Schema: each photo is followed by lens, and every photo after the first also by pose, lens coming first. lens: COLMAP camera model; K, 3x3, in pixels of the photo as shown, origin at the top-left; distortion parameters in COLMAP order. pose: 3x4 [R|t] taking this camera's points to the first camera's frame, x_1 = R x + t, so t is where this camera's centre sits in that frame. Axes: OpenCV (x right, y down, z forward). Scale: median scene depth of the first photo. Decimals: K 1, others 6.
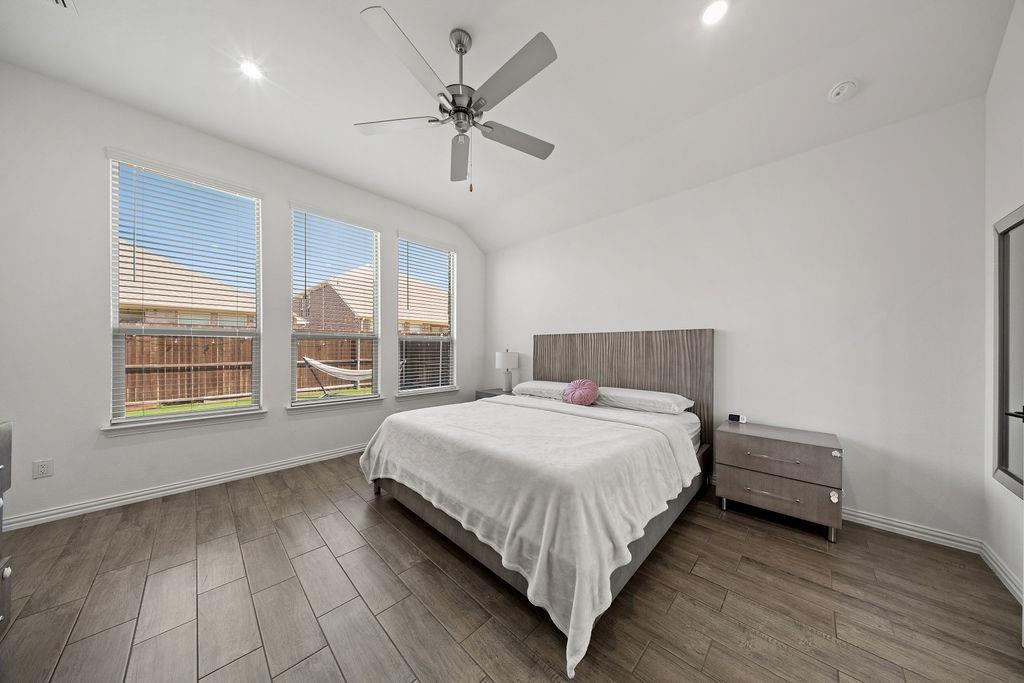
lens RADIAL K [[313.7, 0, 519.5], [0, 313.7, 348.7], [0, 0, 1]] dist [0.000511, 0.000021]
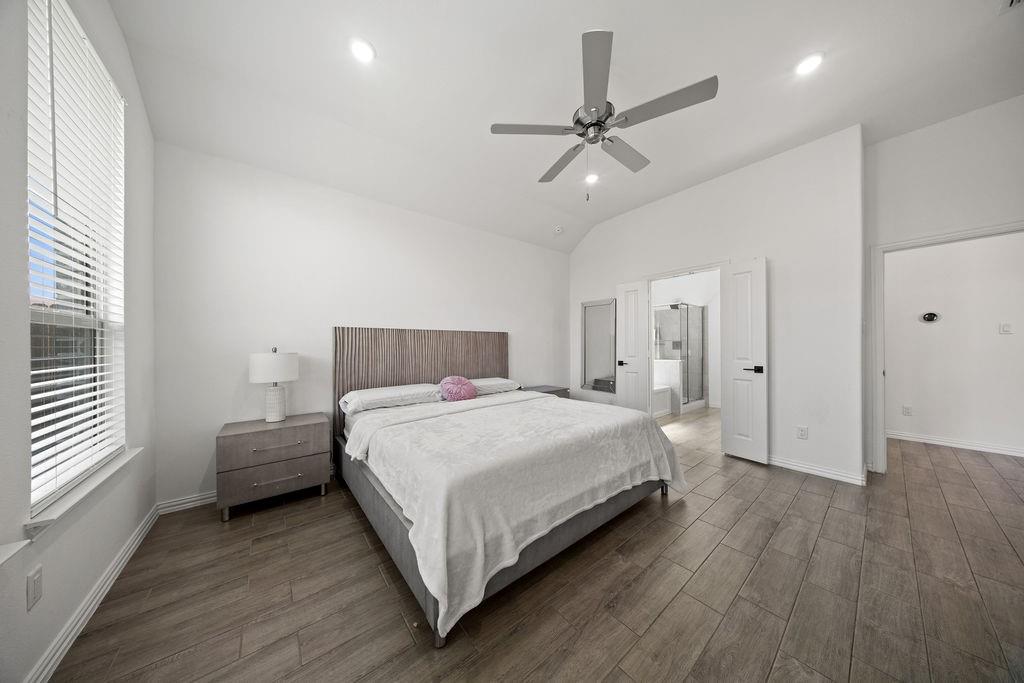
lens RADIAL K [[299.9, 0, 510.2], [0, 299.9, 343.9], [0, 0, 1]] dist [-0.000755, -0.000206]
pose [[0.136283, 0.005203, 0.990656, -0.562370], [0.004744, 0.999971, -0.005904, -0.000677], [-0.990659, 0.005504, 0.136254, 0.513308]]
